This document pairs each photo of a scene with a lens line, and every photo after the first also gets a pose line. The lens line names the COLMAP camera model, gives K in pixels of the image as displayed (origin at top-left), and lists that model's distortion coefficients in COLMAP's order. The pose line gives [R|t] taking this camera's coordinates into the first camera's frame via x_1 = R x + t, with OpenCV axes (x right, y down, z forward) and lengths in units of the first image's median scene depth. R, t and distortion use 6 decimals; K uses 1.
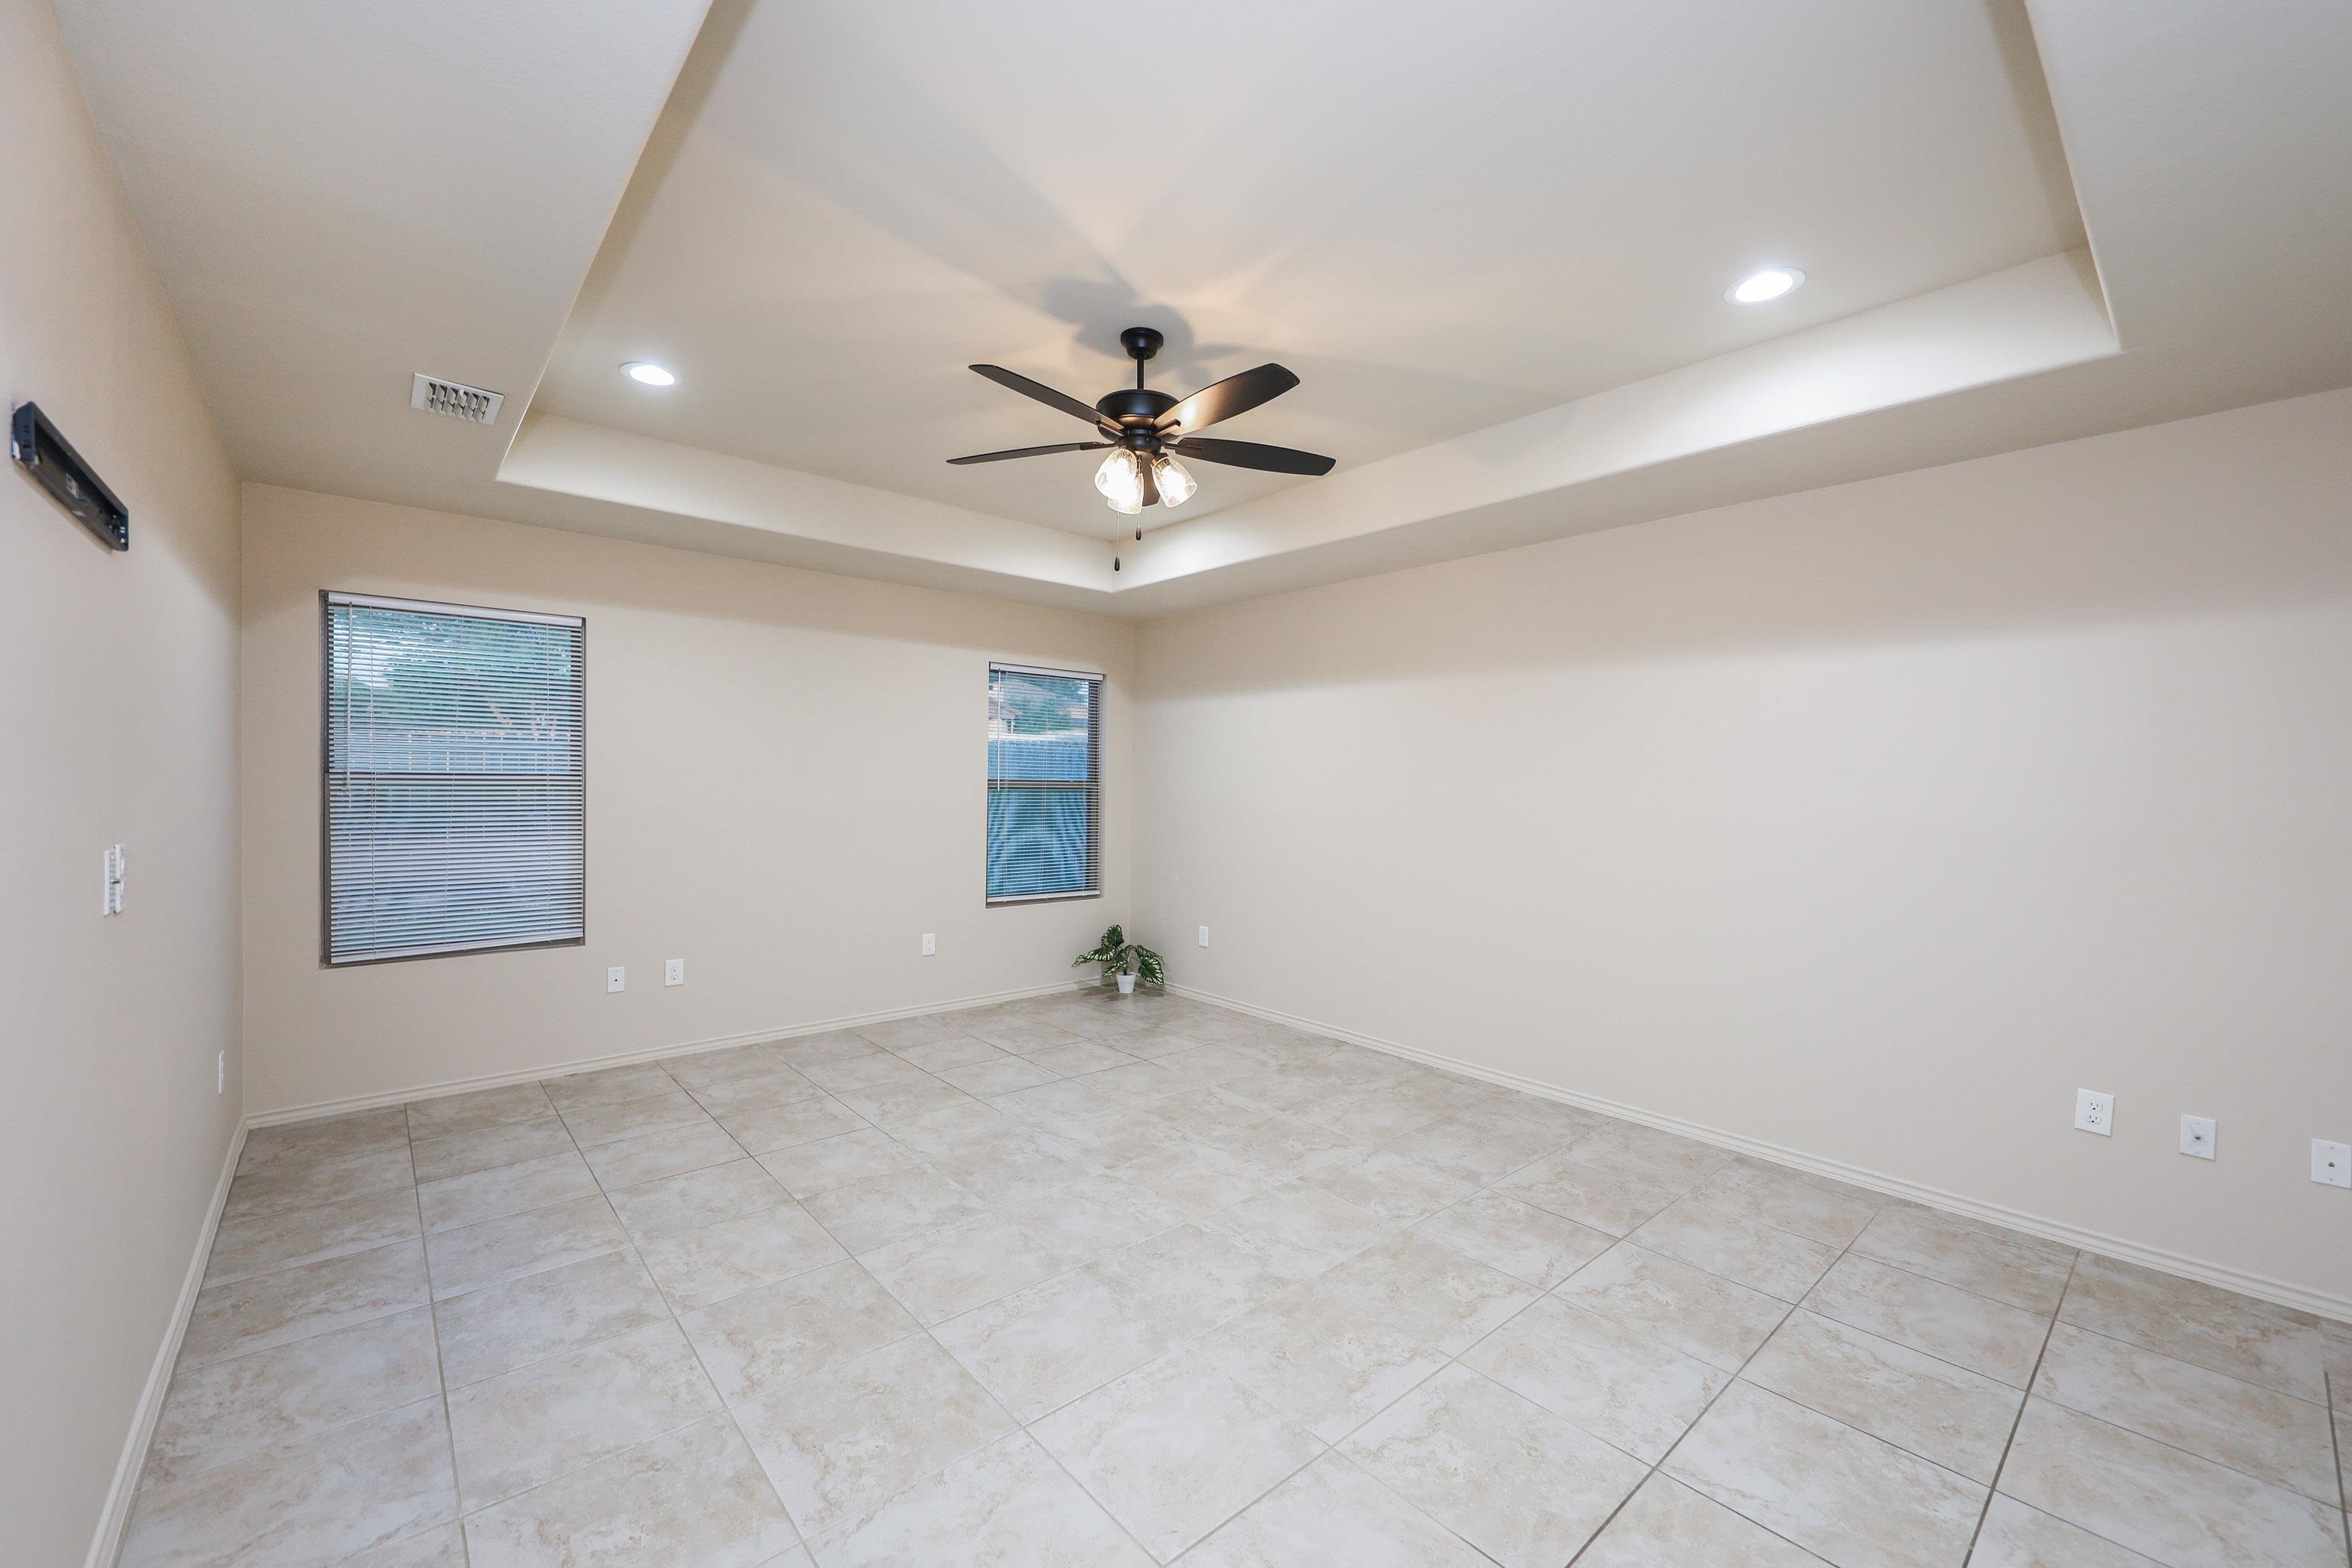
lens RADIAL K [[932.2, 0, 1174.6], [0, 932.2, 791.7], [0, 0, 1]] dist [0.016561, -0.007261]
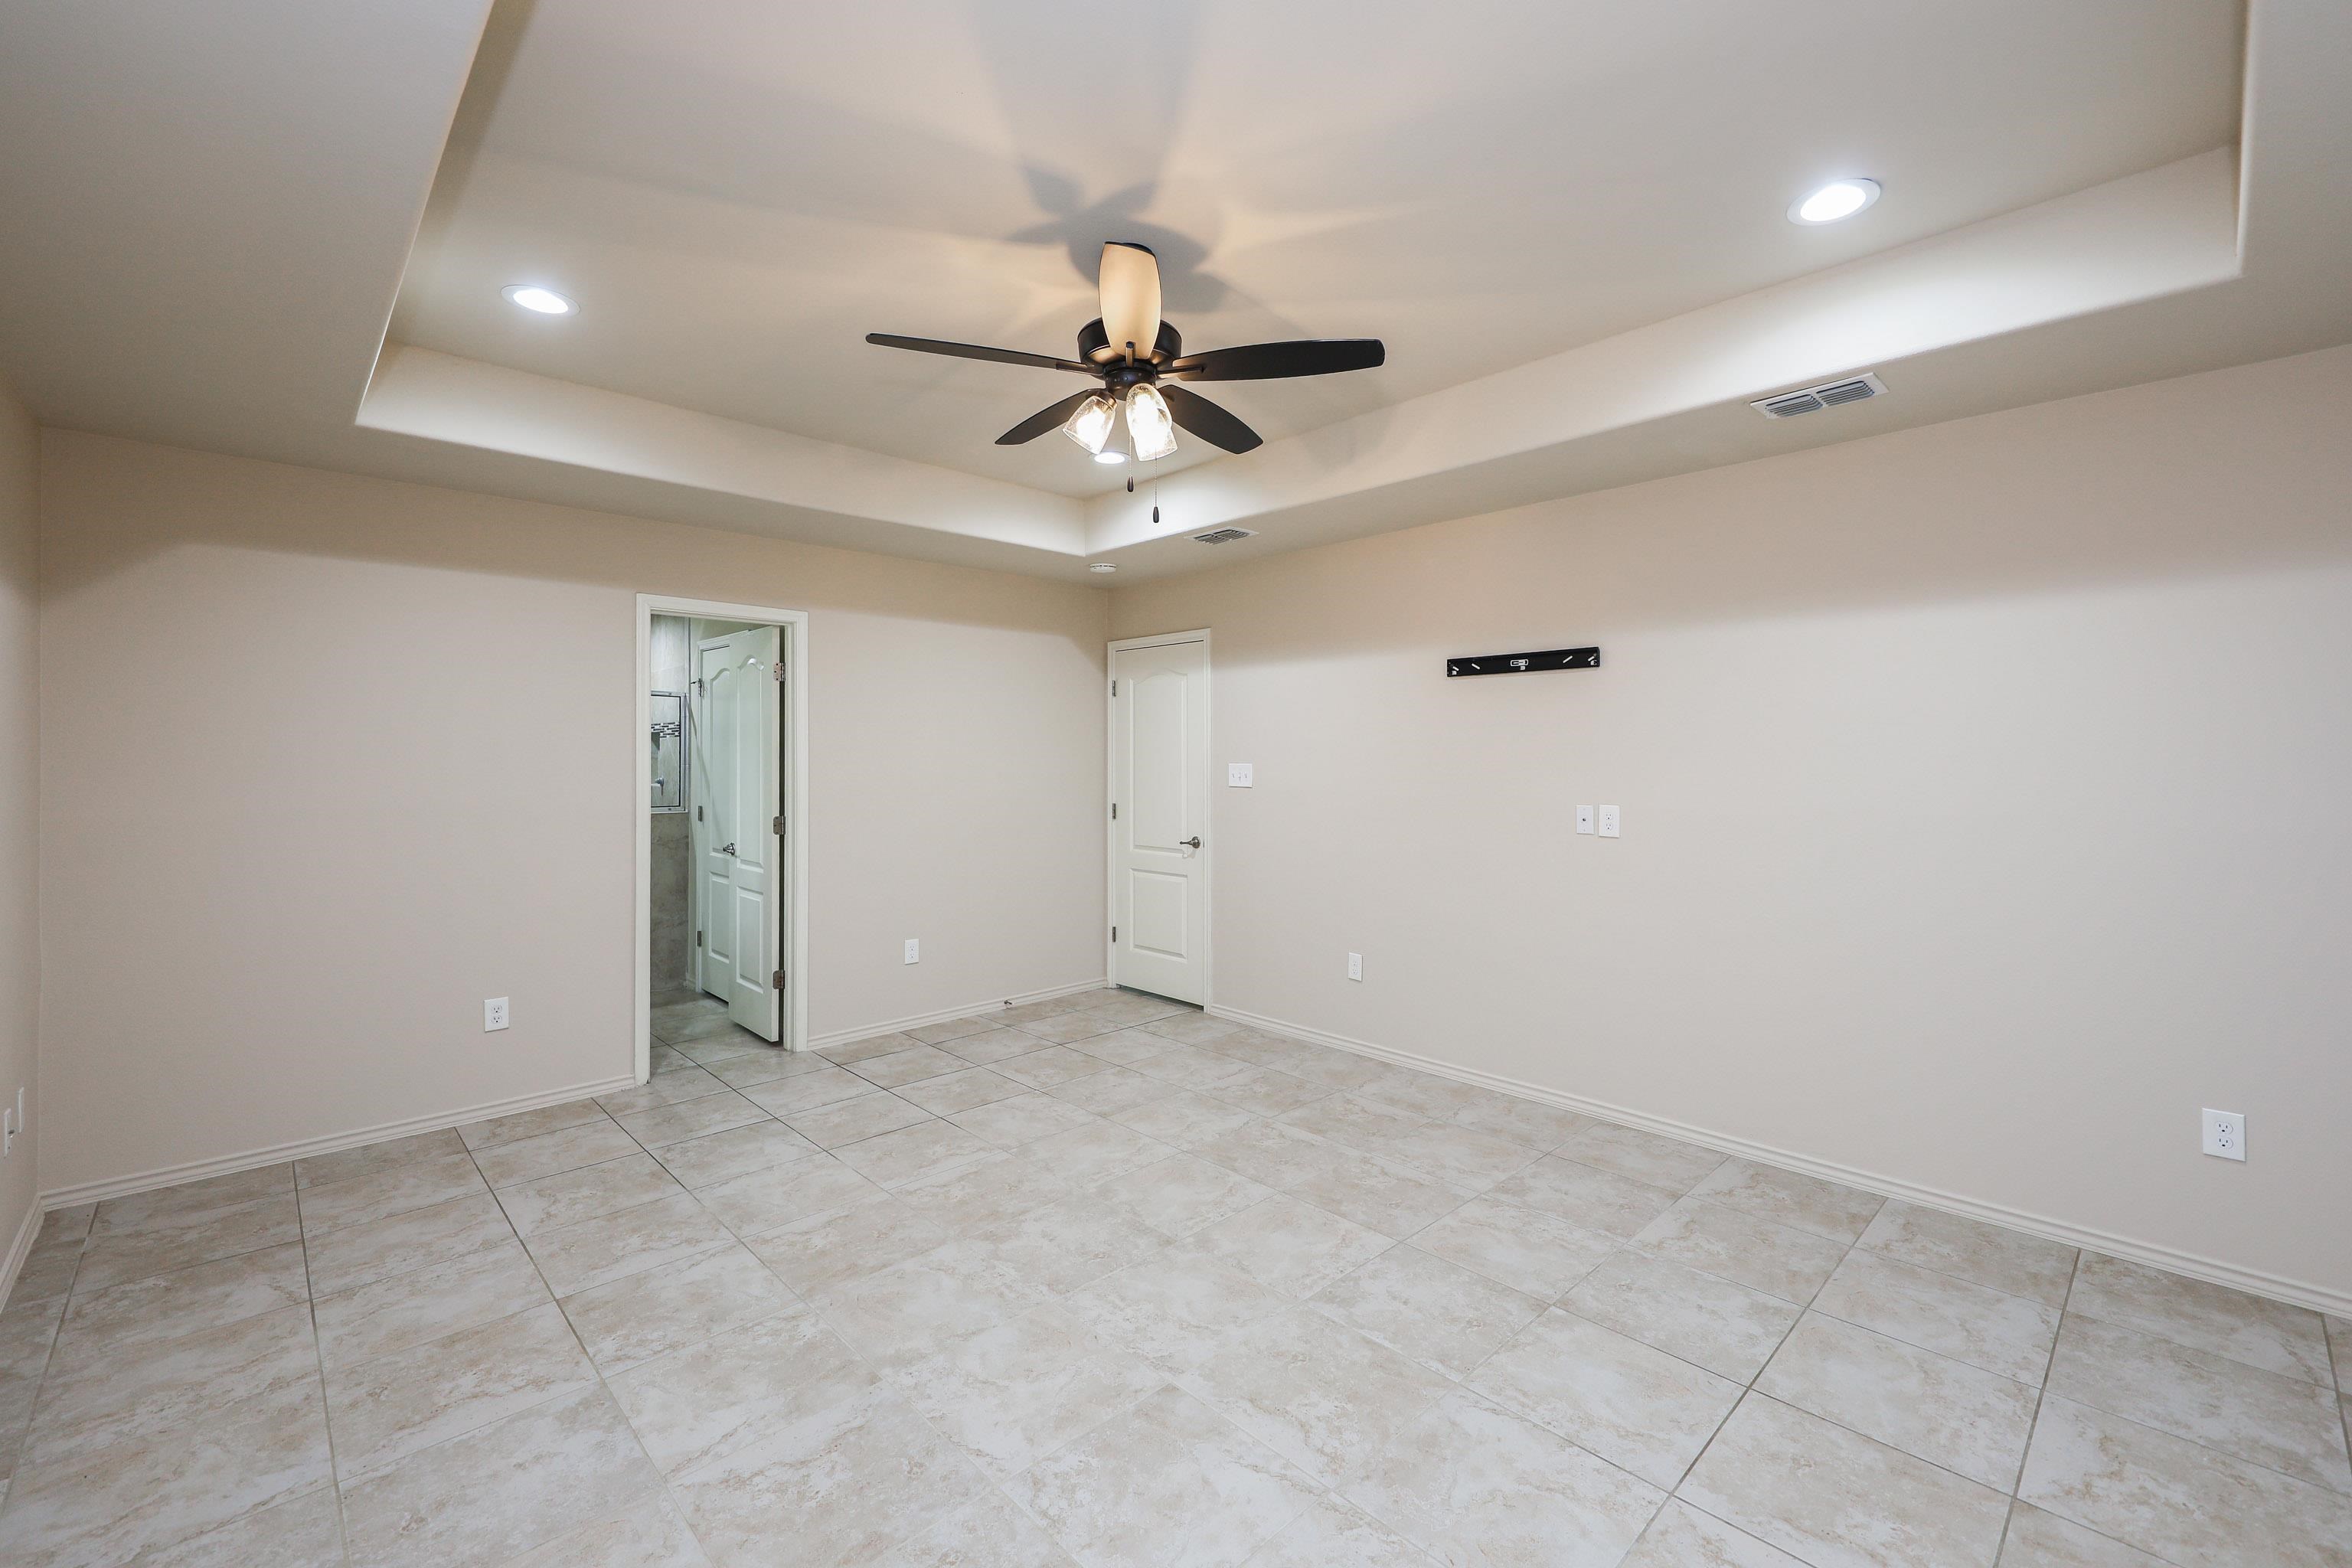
lens RADIAL K [[981.8, 0, 1198.3], [0, 981.8, 729.3], [0, 0, 1]] dist [0.016691, -0.008072]
pose [[-0.998259, -0.014192, -0.057249, -0.053223], [-0.013057, 0.999712, -0.020142, -0.035859], [0.057518, -0.019360, -0.998157, 2.020857]]
